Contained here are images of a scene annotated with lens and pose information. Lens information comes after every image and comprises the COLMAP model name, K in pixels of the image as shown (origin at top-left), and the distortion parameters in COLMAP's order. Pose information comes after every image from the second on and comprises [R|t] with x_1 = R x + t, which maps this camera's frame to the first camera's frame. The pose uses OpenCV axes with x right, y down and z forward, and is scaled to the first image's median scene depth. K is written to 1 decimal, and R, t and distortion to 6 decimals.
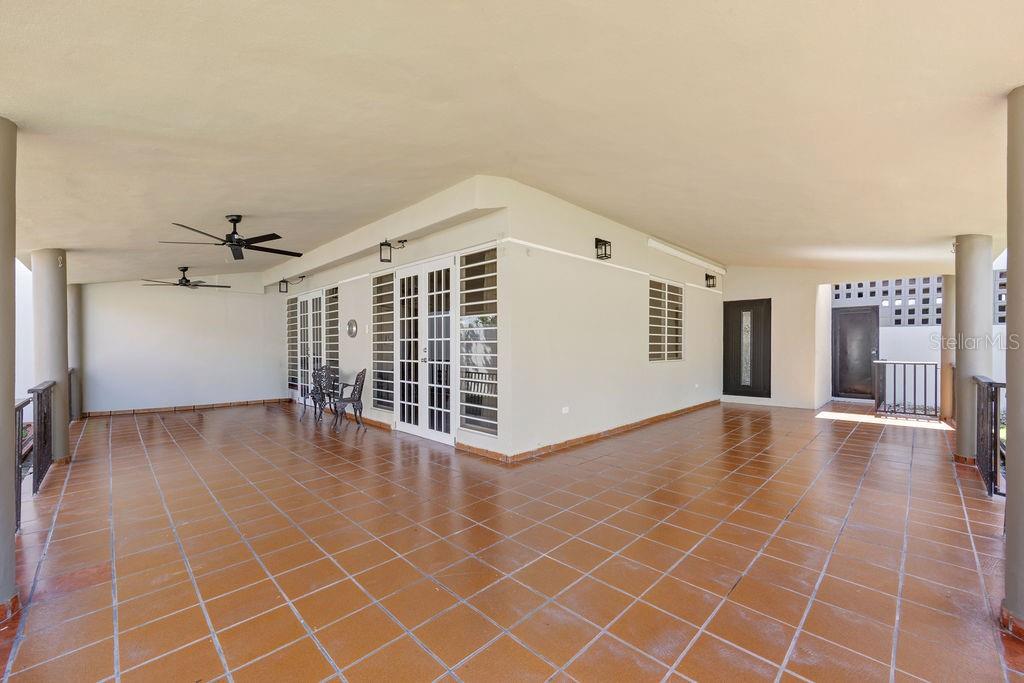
lens RADIAL K [[407.1, 0, 516.2], [0, 407.1, 344.8], [0, 0, 1]] dist [-0.000543, -0.000292]
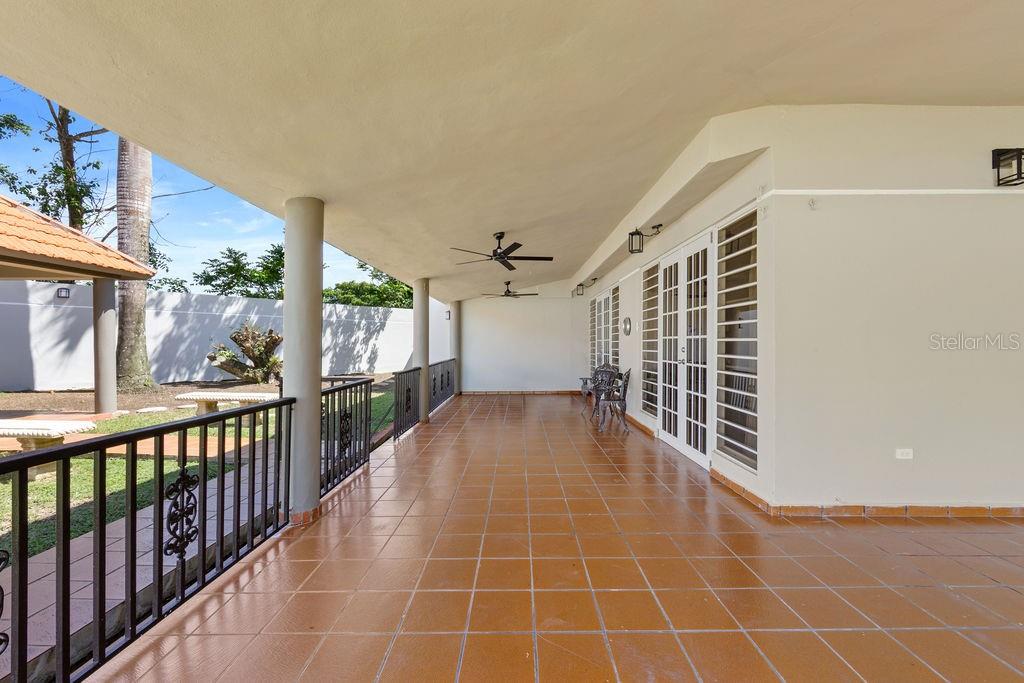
lens RADIAL K [[407.1, 0, 514.8], [0, 407.1, 339.0], [0, 0, 1]] dist [-0.000543, -0.000292]
pose [[0.702151, -0.004521, -0.712013, 0.135648], [-0.001342, 0.999970, -0.007673, -0.002375], [0.712026, 0.006343, 0.702124, 0.162641]]
